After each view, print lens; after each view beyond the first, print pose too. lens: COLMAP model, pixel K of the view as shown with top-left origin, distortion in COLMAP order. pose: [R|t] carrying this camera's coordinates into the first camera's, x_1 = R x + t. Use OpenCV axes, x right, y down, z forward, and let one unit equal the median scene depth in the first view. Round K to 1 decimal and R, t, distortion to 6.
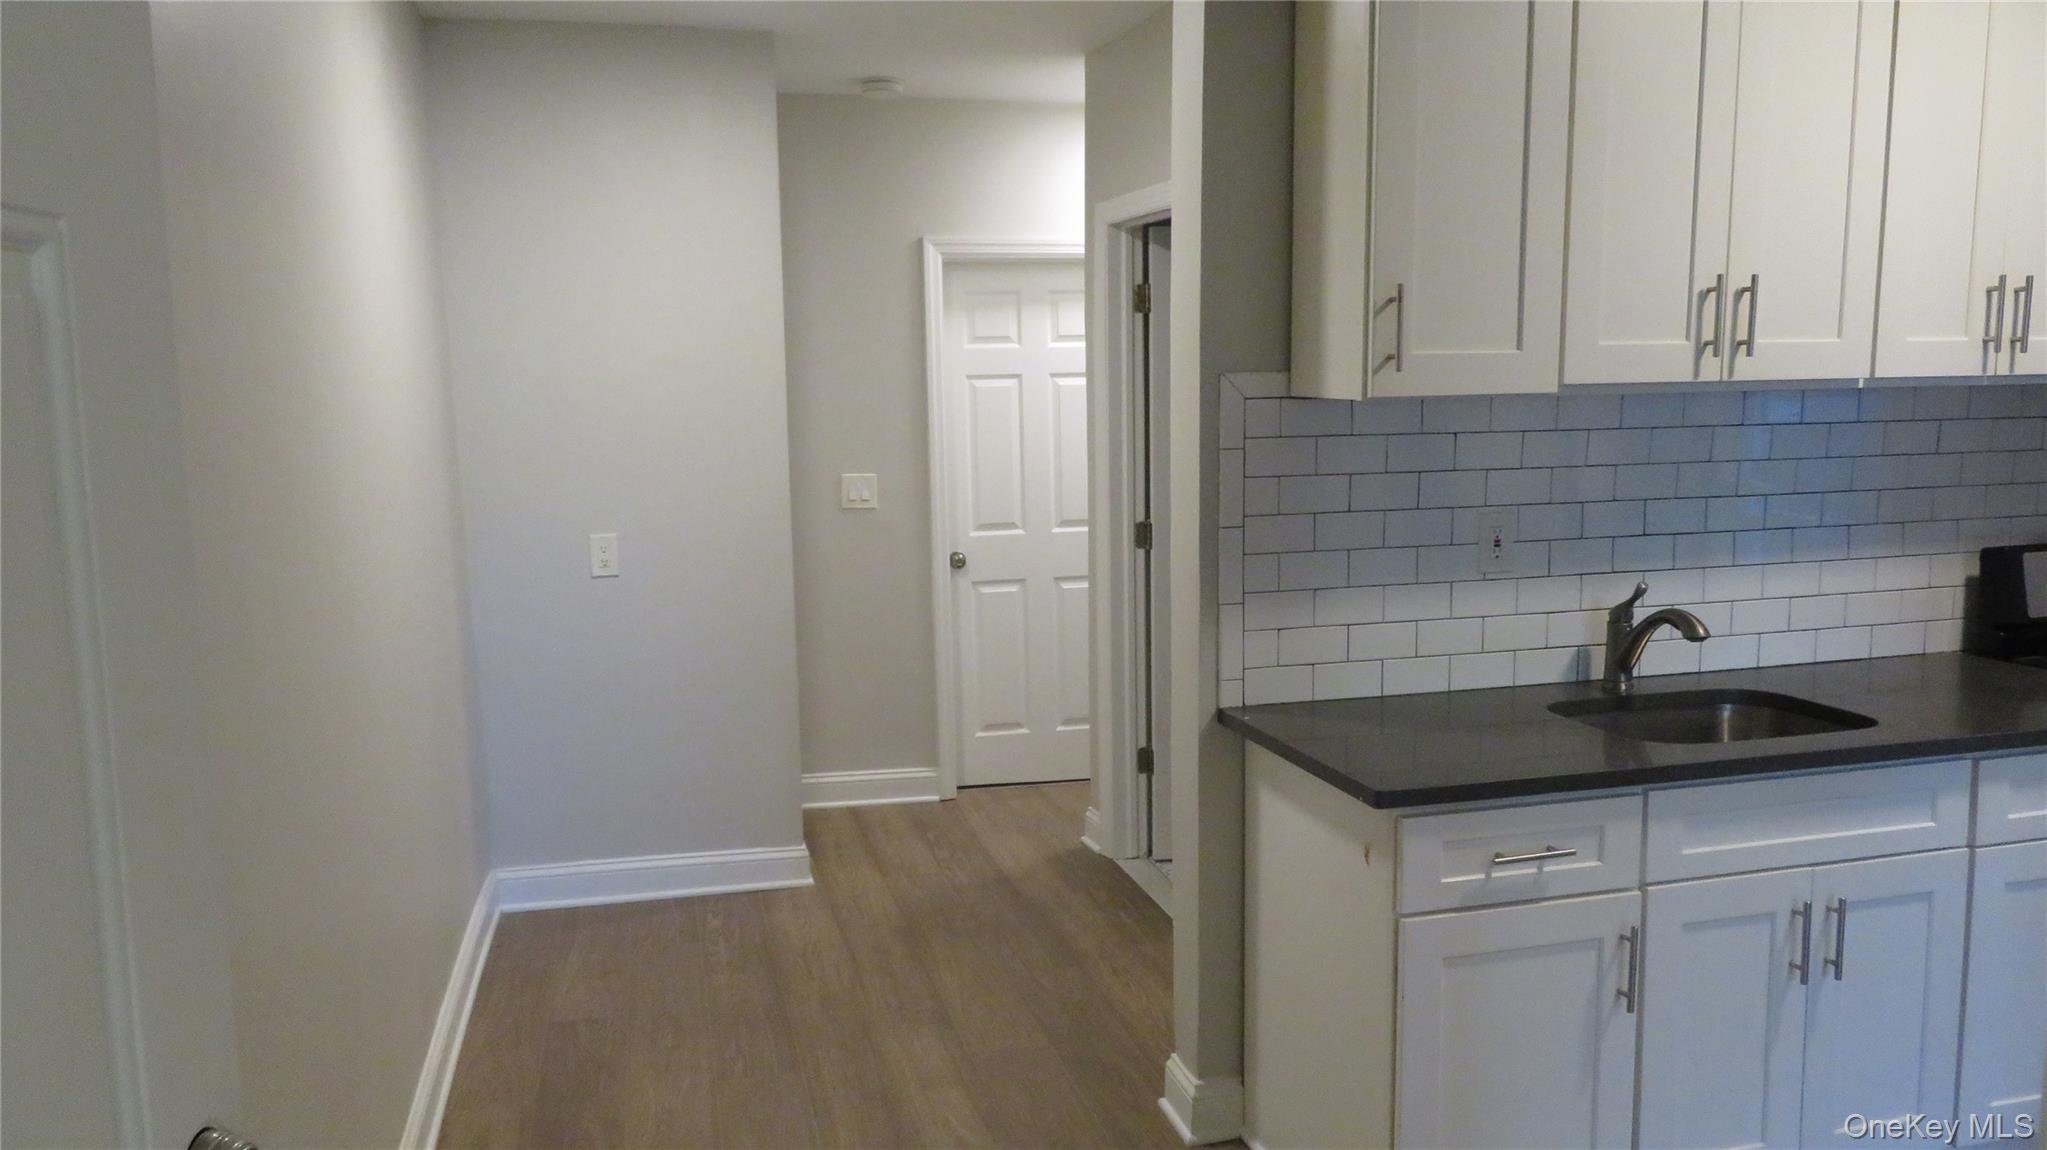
lens RADIAL K [[1465.8, 0, 1022.6], [0, 1465.8, 580.8], [0, 0, 1]] dist [-0.011348, 0.001444]
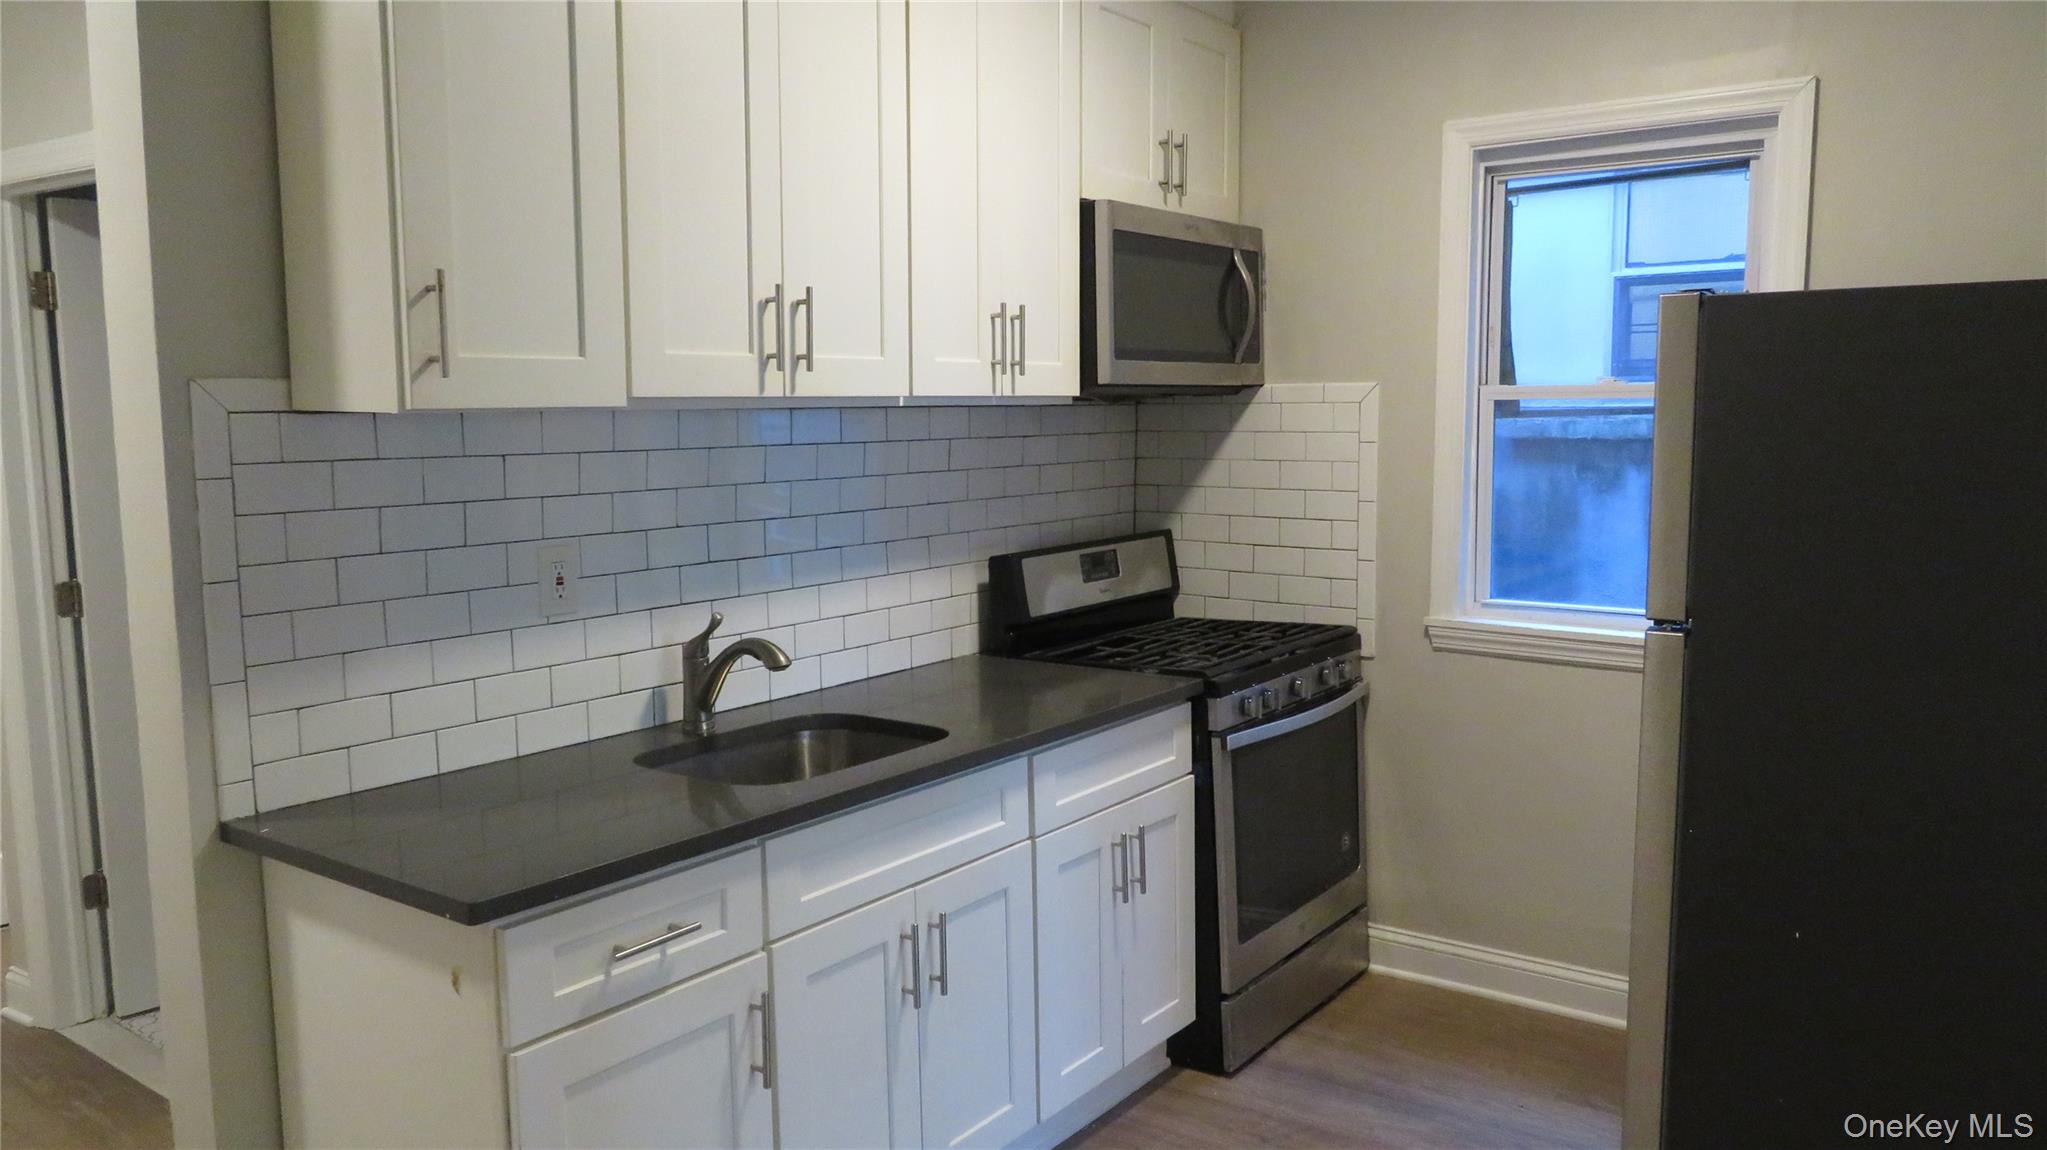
lens RADIAL K [[1465.8, 0, 1022.6], [0, 1465.8, 580.8], [0, 0, 1]] dist [-0.011348, 0.001444]
pose [[0.779837, -0.063619, 0.622741, -0.004731], [0.078541, 0.996905, 0.003489, -0.007465], [-0.621036, 0.046189, 0.782420, 0.154681]]
